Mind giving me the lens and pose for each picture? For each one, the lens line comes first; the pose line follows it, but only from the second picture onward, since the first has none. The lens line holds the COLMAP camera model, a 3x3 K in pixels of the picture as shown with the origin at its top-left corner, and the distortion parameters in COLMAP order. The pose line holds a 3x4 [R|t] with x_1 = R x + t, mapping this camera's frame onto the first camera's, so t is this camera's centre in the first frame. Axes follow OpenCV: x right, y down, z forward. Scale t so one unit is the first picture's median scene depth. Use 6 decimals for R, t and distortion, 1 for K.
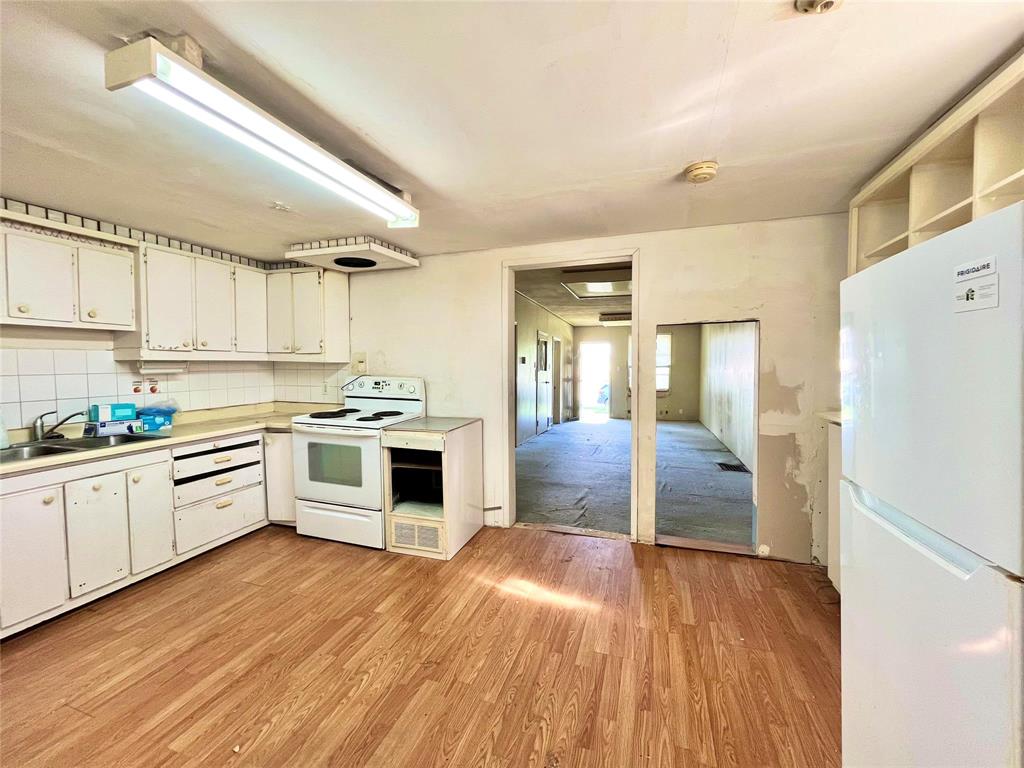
lens RADIAL K [[415.0, 0, 514.3], [0, 415.0, 384.1], [0, 0, 1]] dist [-0.006019, 0.000707]
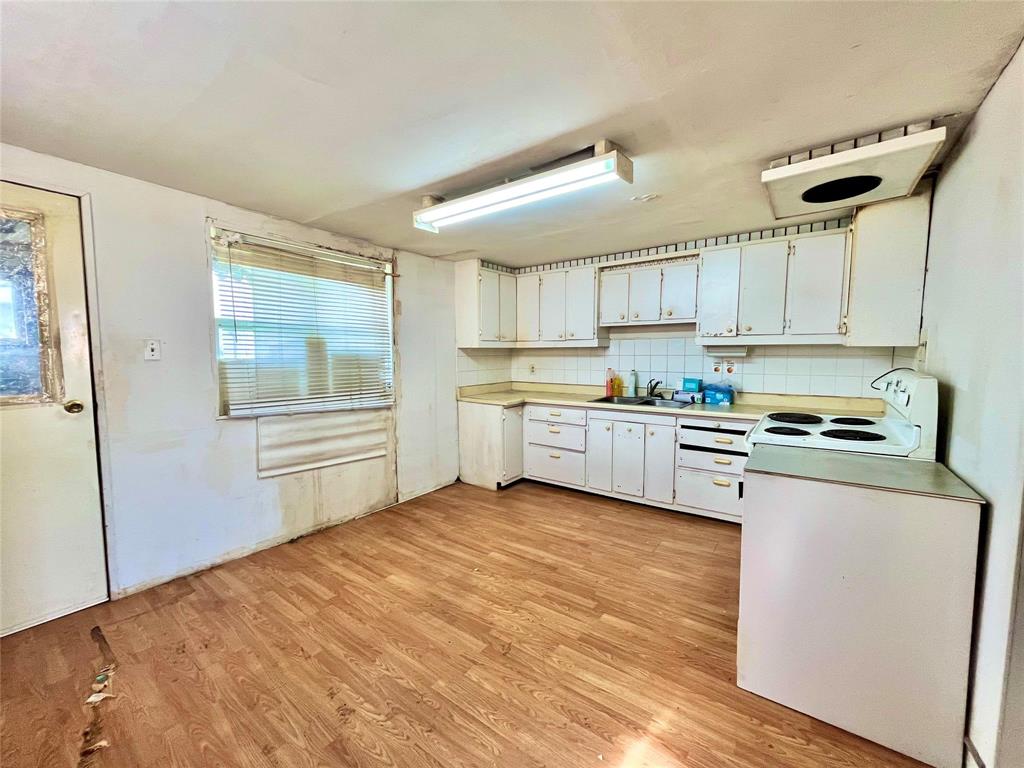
lens RADIAL K [[415.0, 0, 511.0], [0, 415.0, 385.1], [0, 0, 1]] dist [-0.006019, 0.000707]
pose [[-0.313173, 0.089117, -0.945505, 0.505558], [-0.037908, 0.993621, 0.106209, -0.054466], [0.948939, 0.069104, -0.307797, 0.928713]]
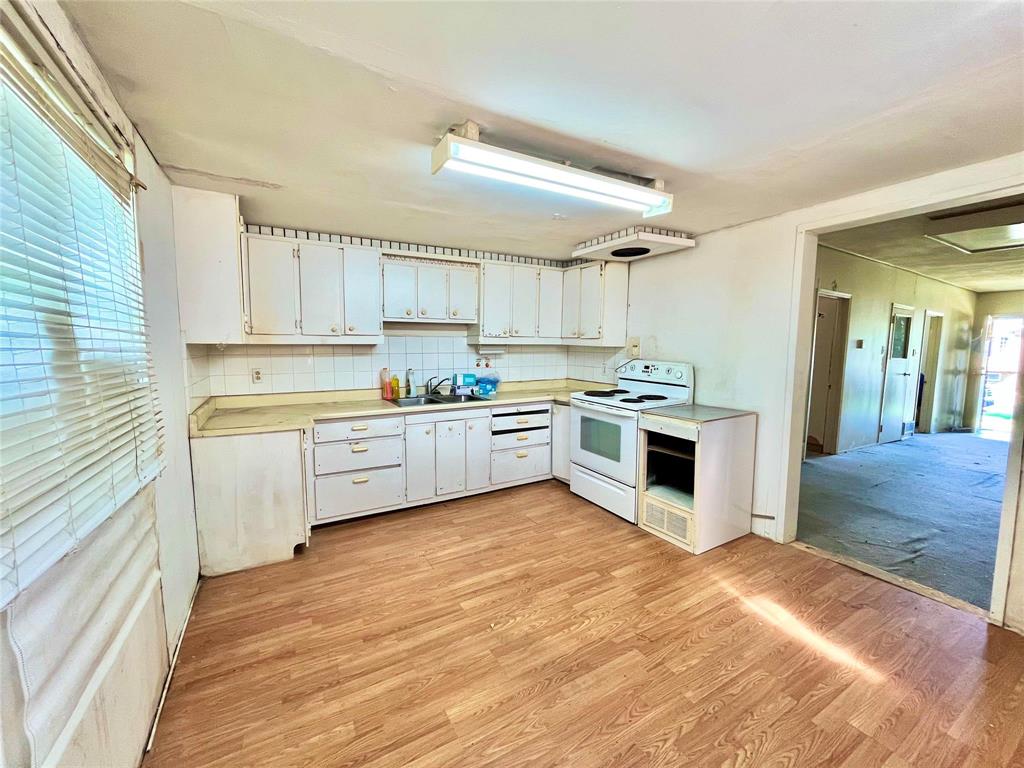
lens RADIAL K [[415.0, 0, 510.5], [0, 415.0, 384.5], [0, 0, 1]] dist [-0.006019, 0.000707]
pose [[0.747102, 0.070765, -0.660932, 0.140215], [-0.039664, 0.997291, 0.061943, -0.012866], [0.663525, -0.020062, 0.747885, 0.001186]]
